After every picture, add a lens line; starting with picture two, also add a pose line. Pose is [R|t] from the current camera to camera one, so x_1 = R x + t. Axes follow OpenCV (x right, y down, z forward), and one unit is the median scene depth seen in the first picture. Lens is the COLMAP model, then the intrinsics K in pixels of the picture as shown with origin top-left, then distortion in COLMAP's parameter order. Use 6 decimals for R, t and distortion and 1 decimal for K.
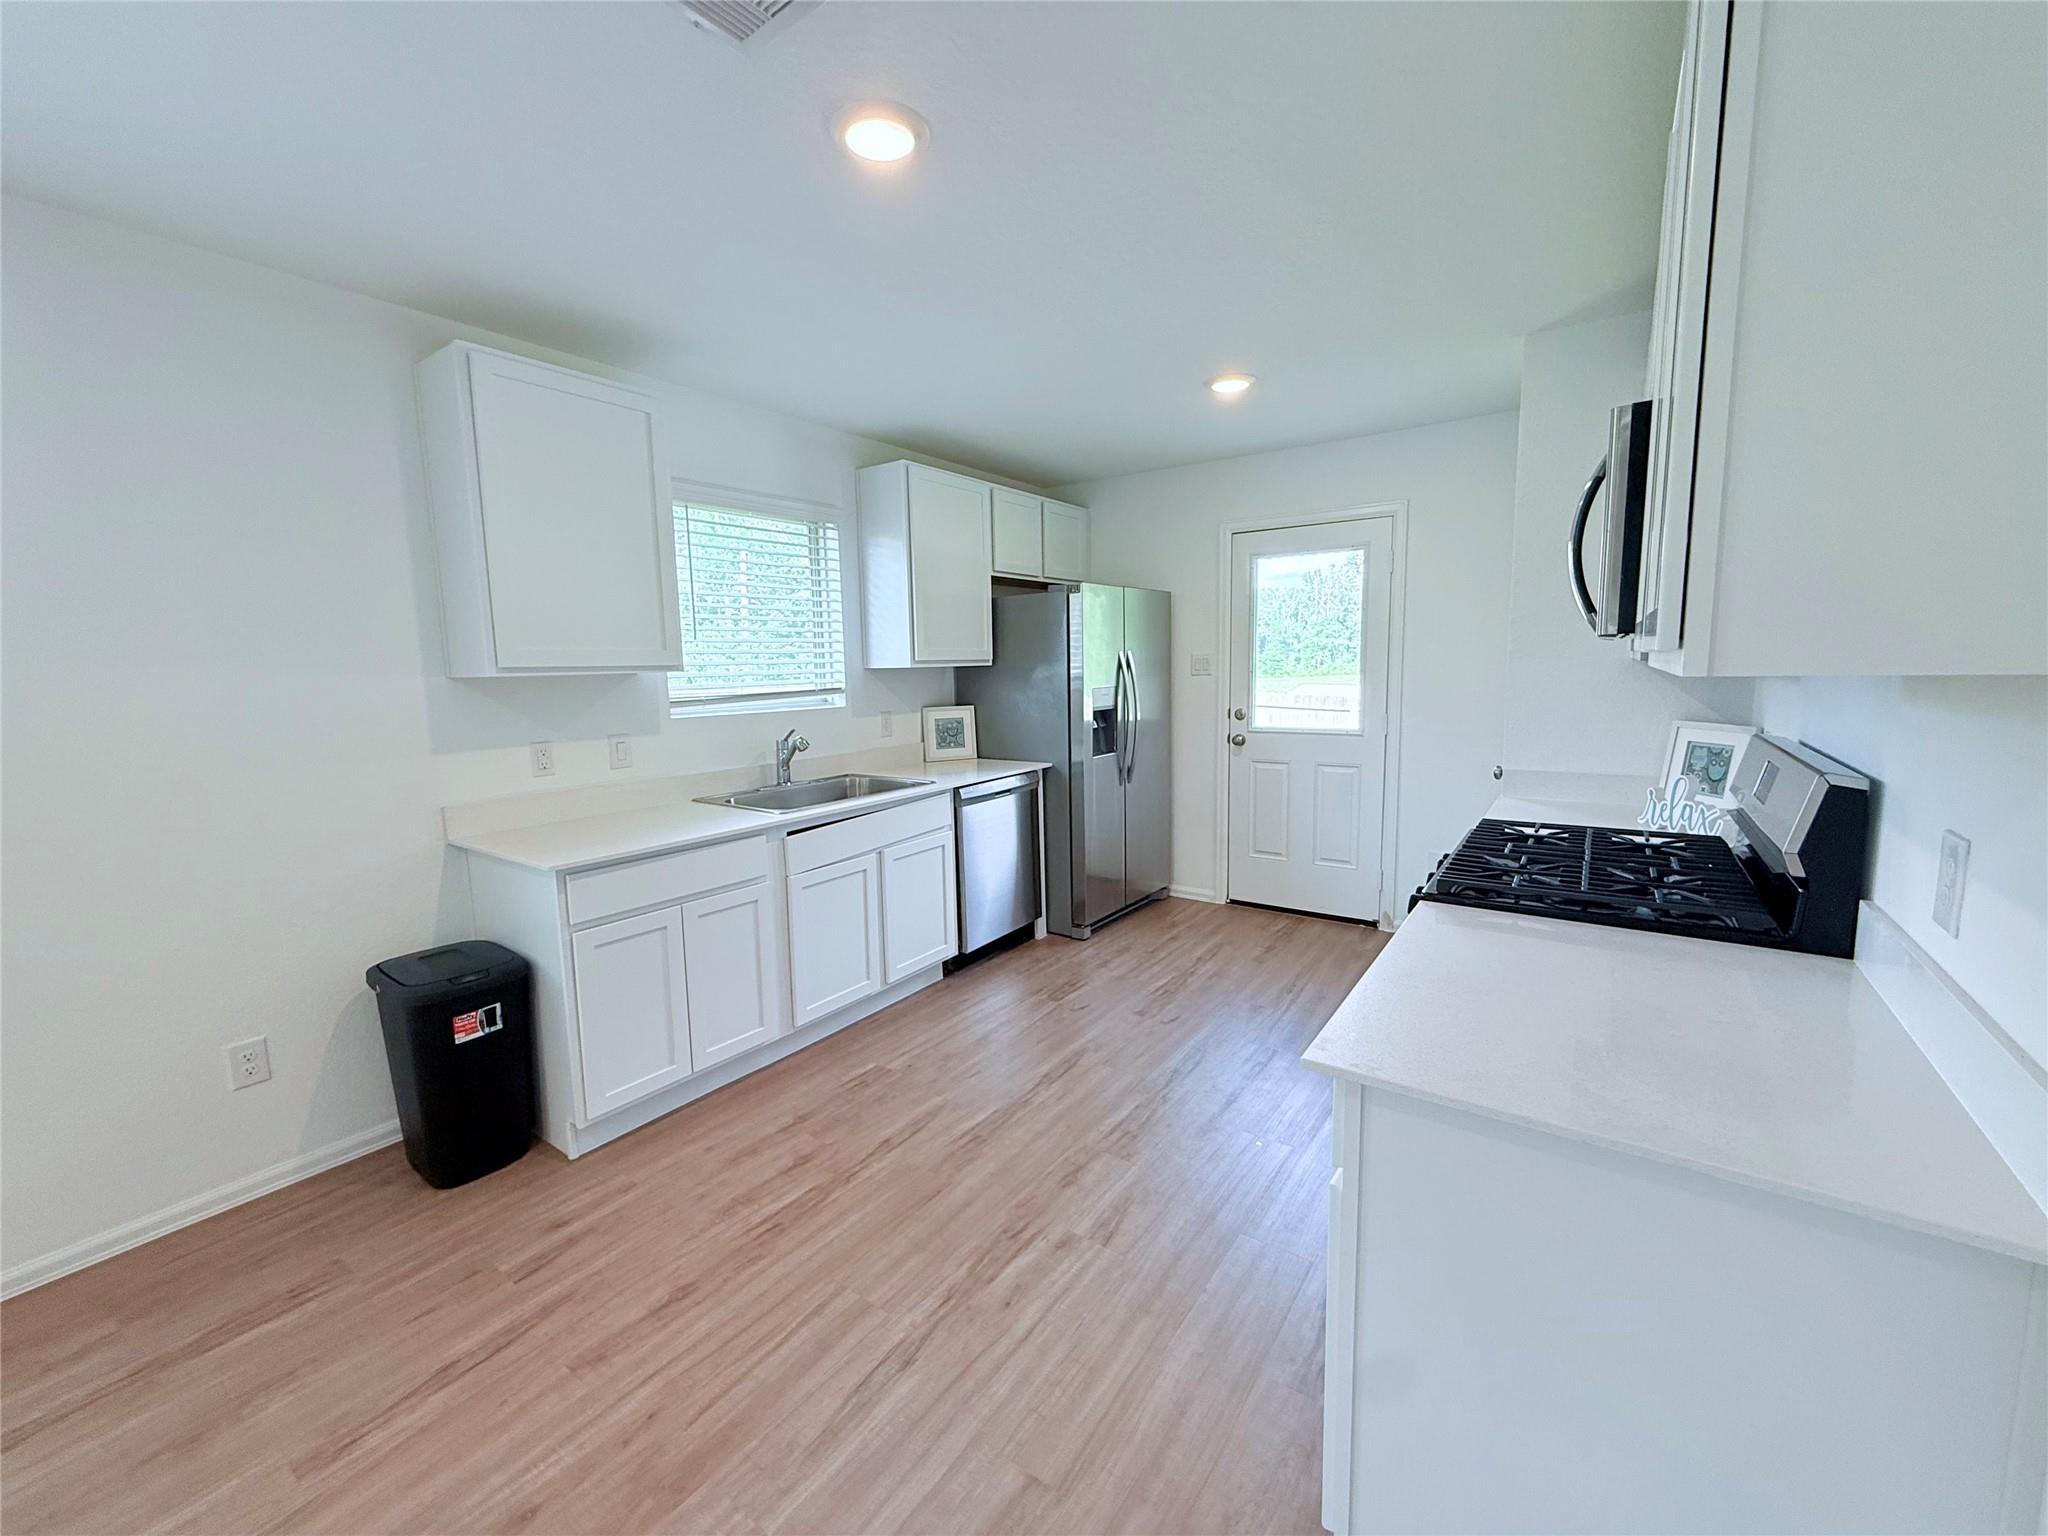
lens RADIAL K [[819.9, 0, 1018.9], [0, 819.9, 765.9], [0, 0, 1]] dist [-0.000122, 0.000020]
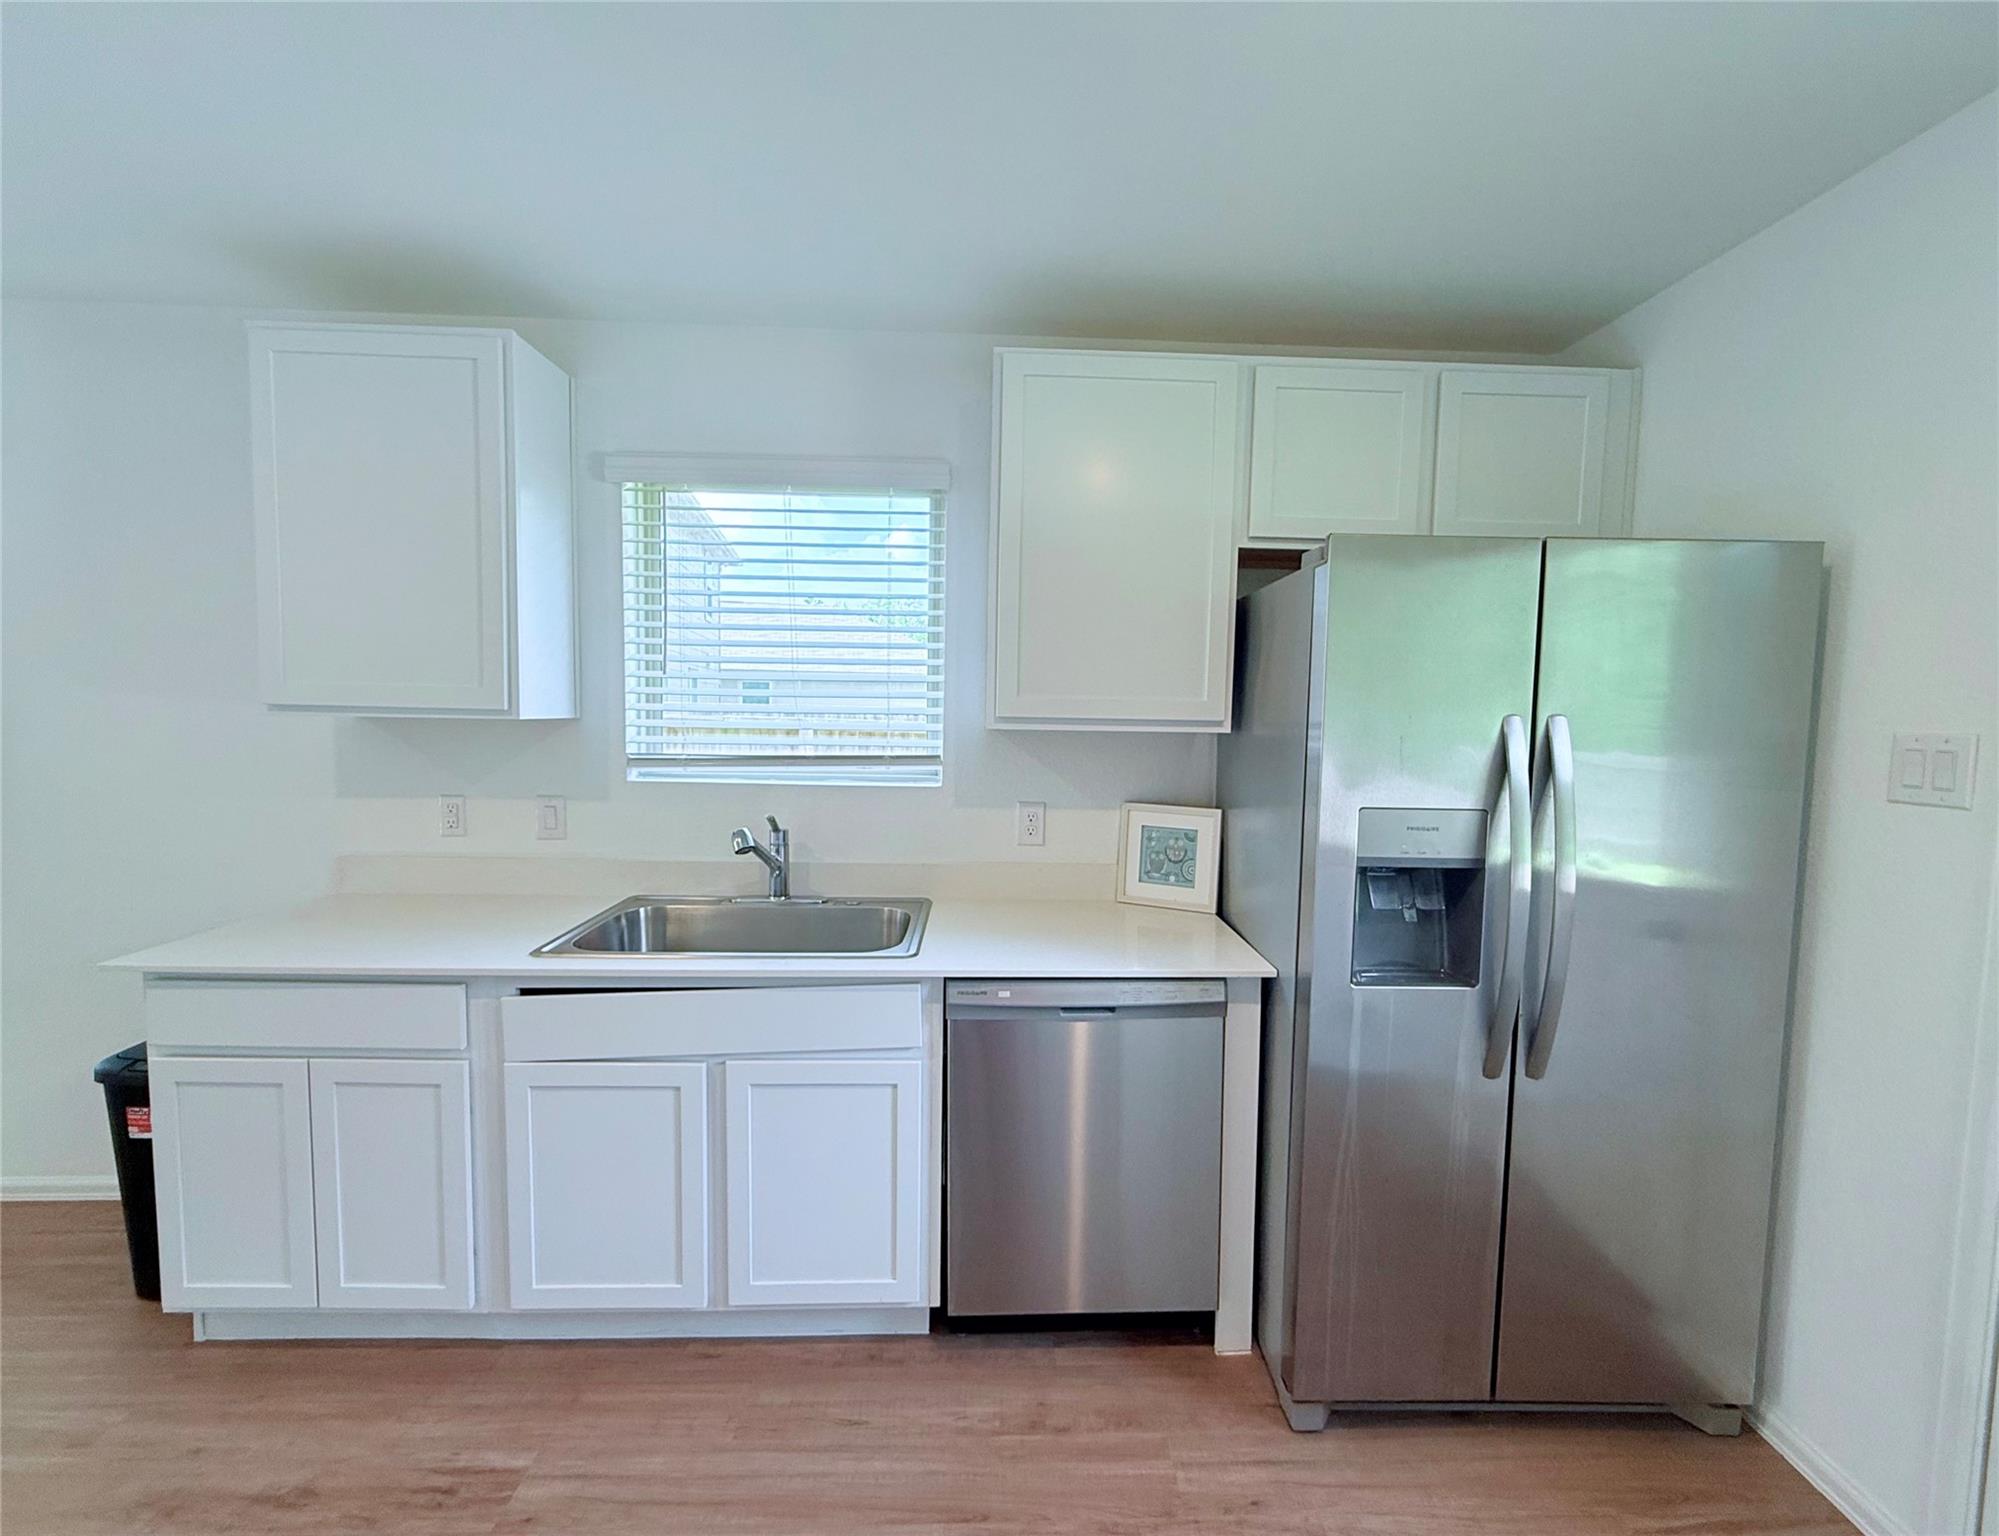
lens RADIAL K [[850.5, 0, 999.5], [0, 850.5, 768.0], [0, 0, 1]] dist [0.000030, -0.000085]
pose [[0.613000, 0.088936, -0.785061, 0.311019], [-0.130183, 0.991433, 0.010664, -0.100170], [0.779284, 0.095665, 0.619326, 0.652233]]
